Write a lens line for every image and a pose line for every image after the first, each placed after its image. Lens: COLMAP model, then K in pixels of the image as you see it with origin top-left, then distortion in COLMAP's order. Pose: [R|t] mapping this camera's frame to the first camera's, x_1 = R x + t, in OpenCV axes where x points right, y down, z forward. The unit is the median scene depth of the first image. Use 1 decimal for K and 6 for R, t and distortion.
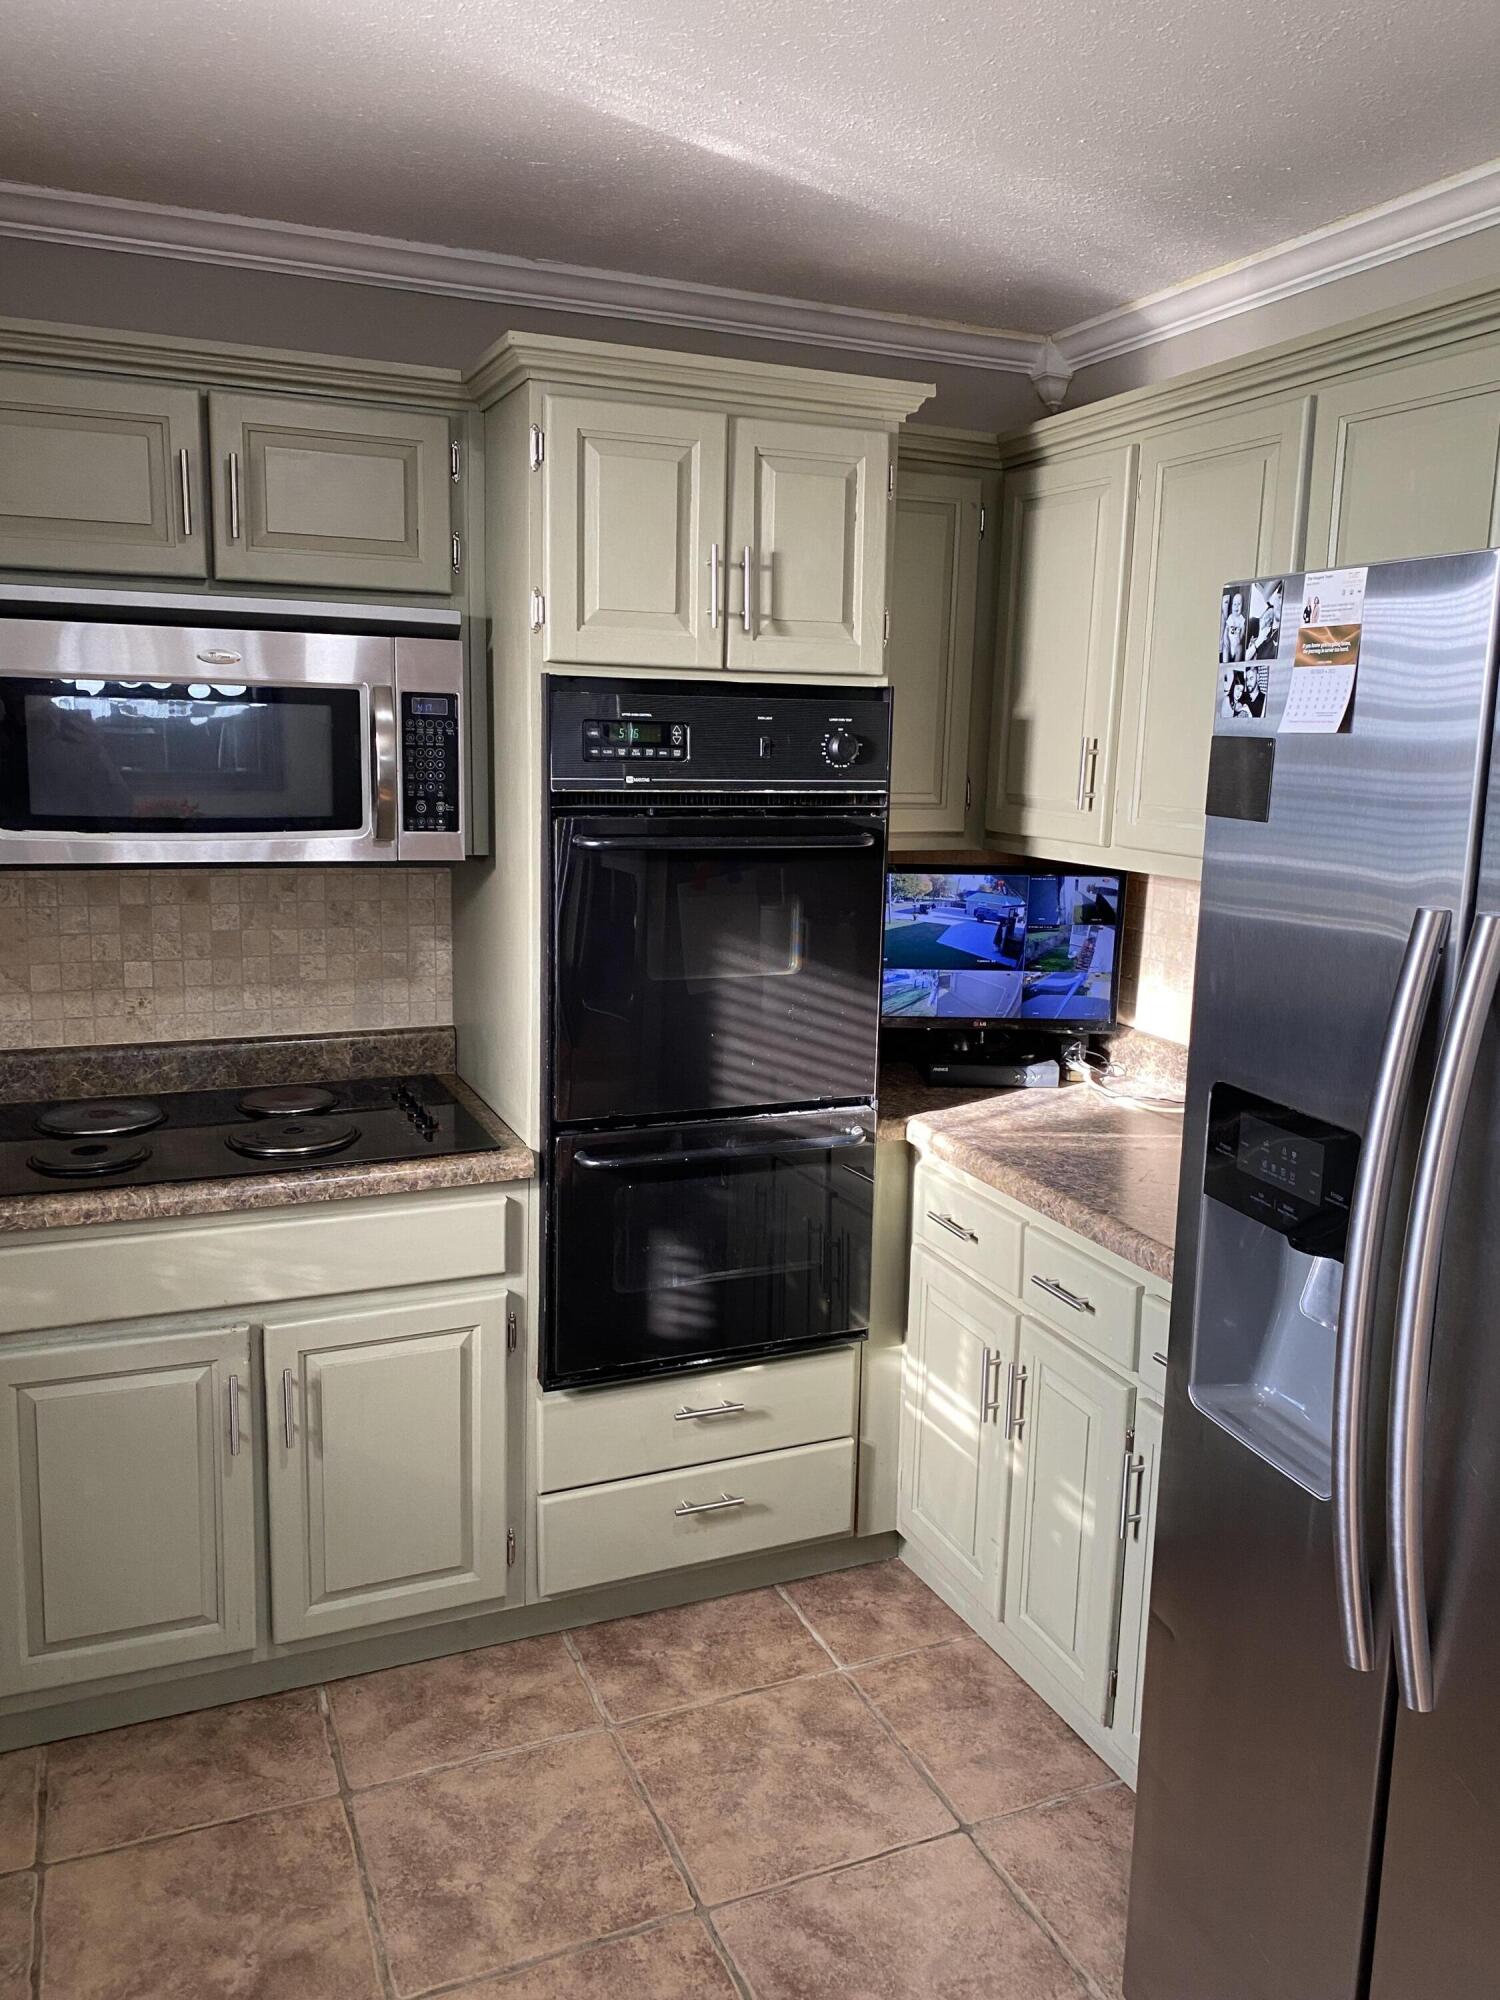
lens RADIAL K [[1548.5, 0, 805.2], [0, 1548.5, 996.1], [0, 0, 1]] dist [0.088006, -0.162913]
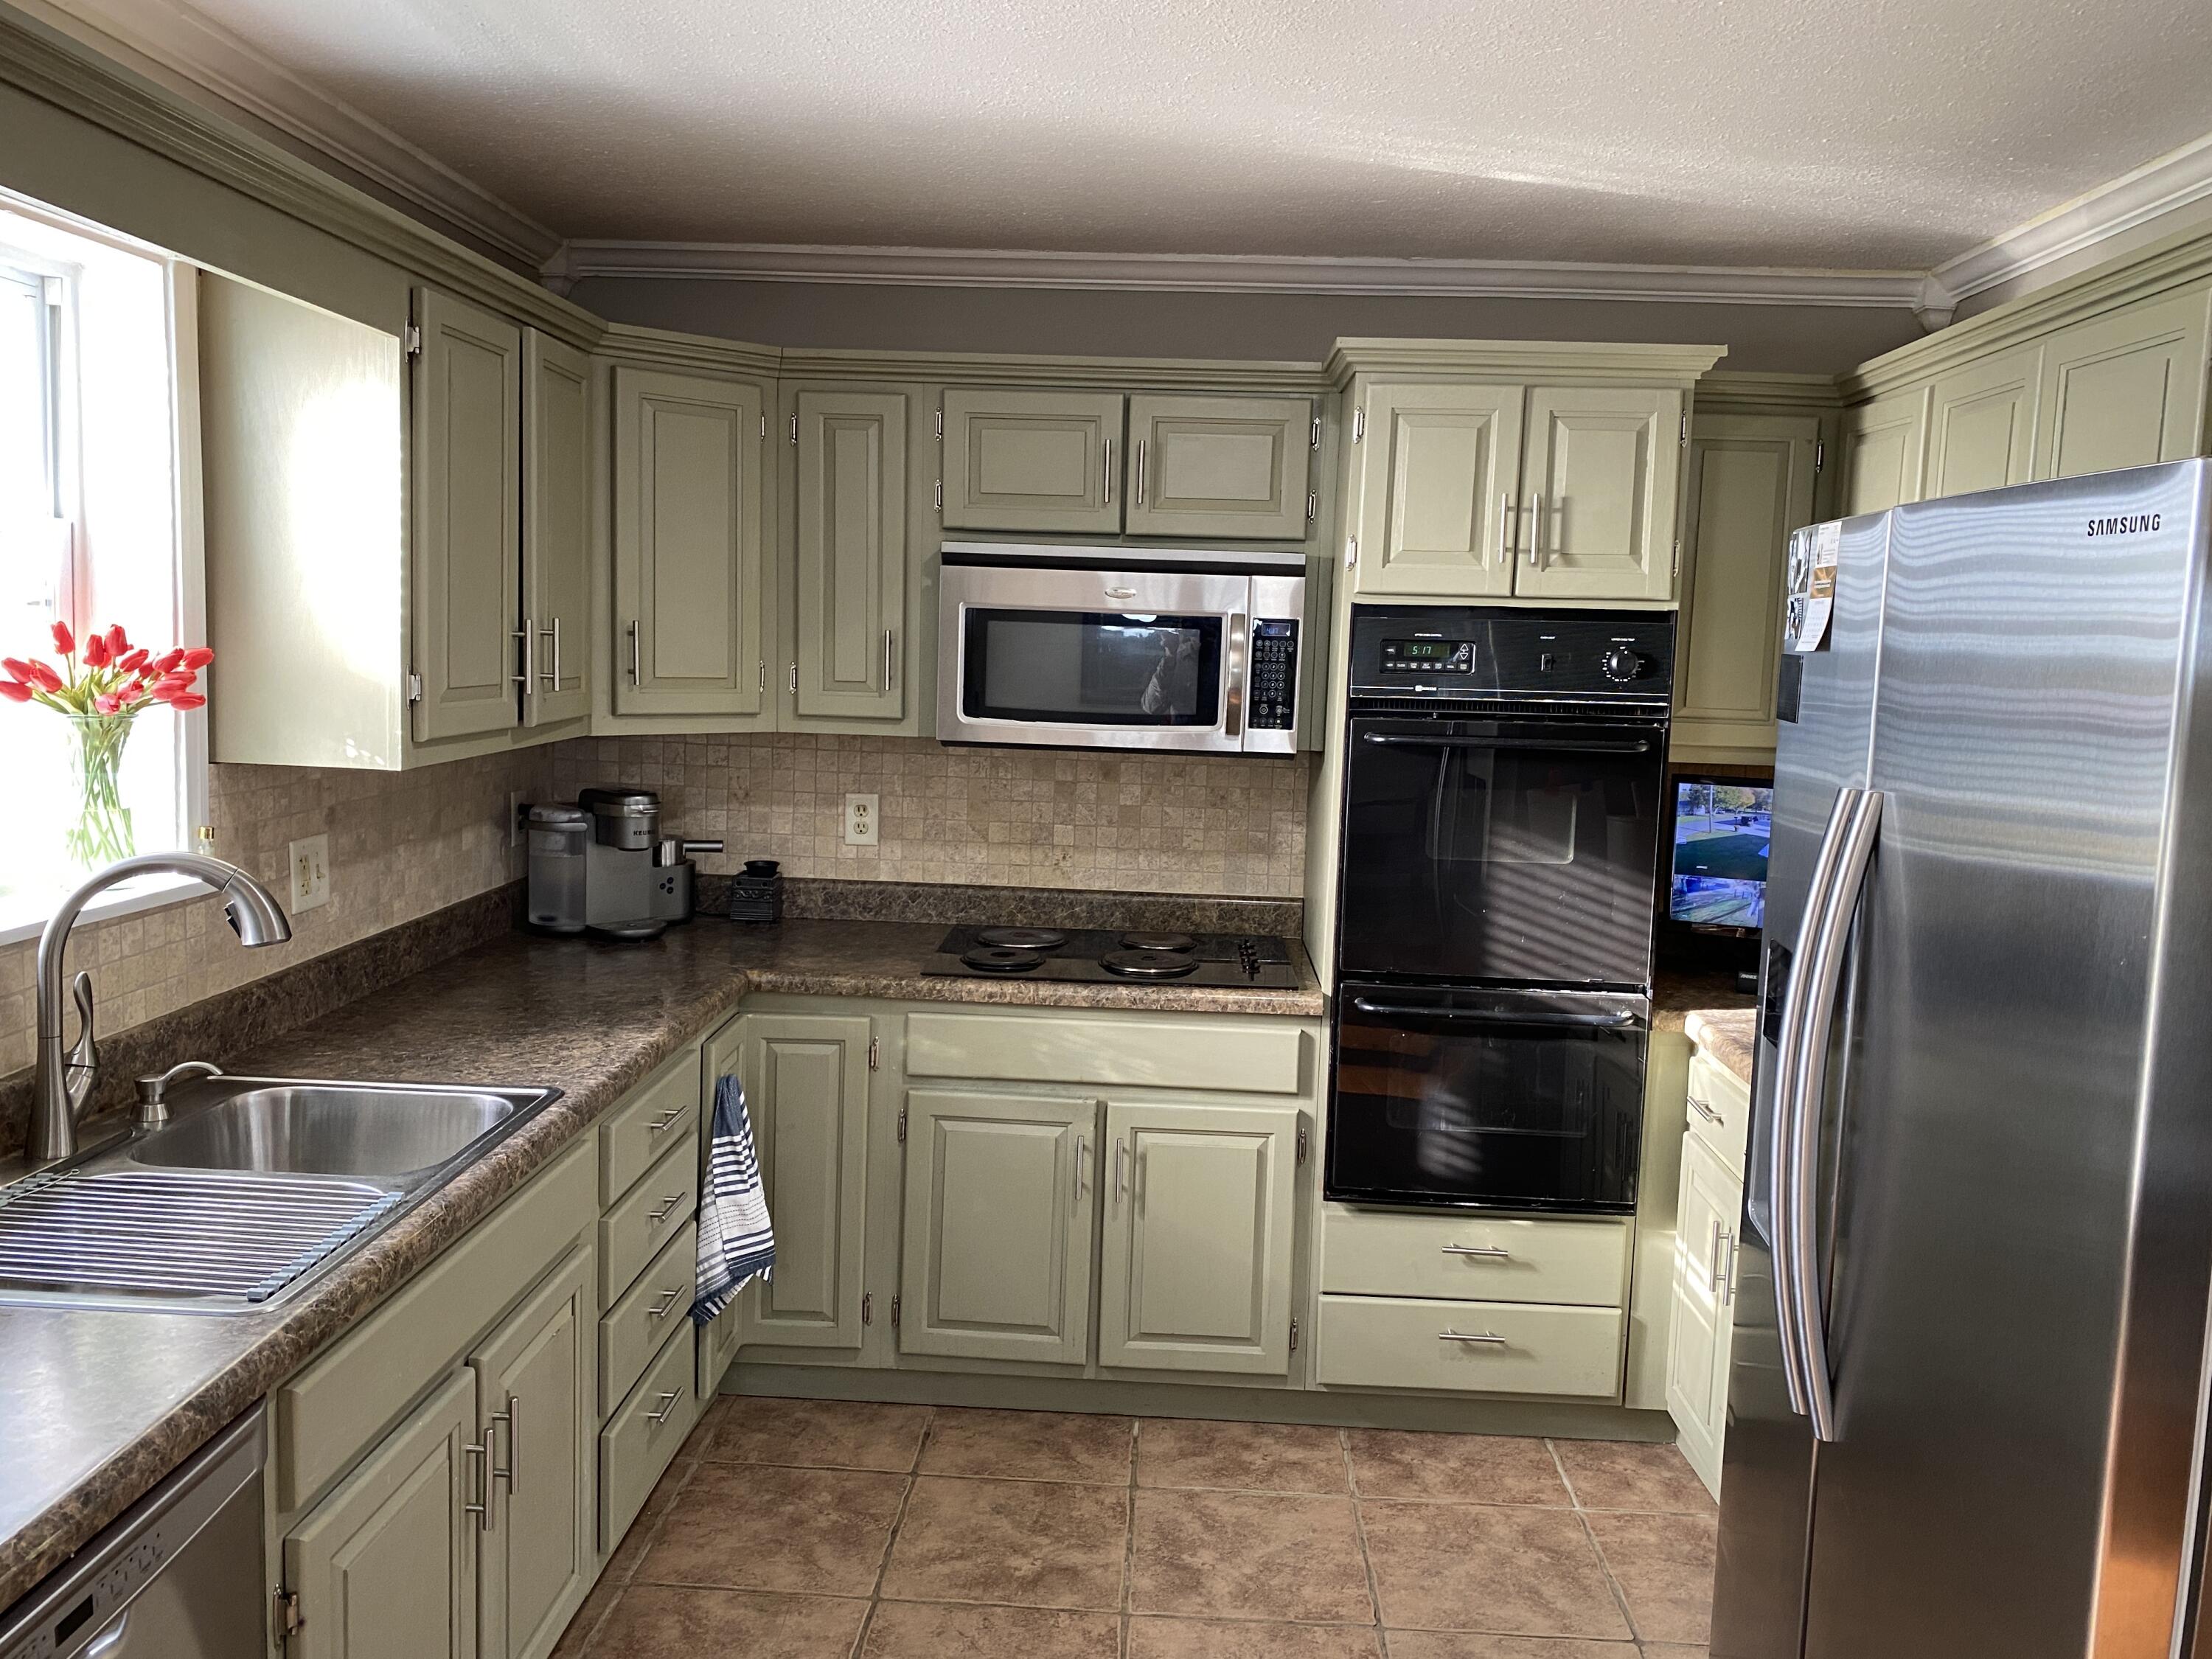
lens RADIAL K [[1712.6, 0, 1107.3], [0, 1712.6, 817.9], [0, 0, 1]] dist [0.088006, -0.162913]
pose [[0.894253, 0.051946, -0.444537, 0.252340], [-0.084831, 0.994910, -0.054389, 0.049650], [0.439449, 0.086348, 0.894108, -0.268543]]
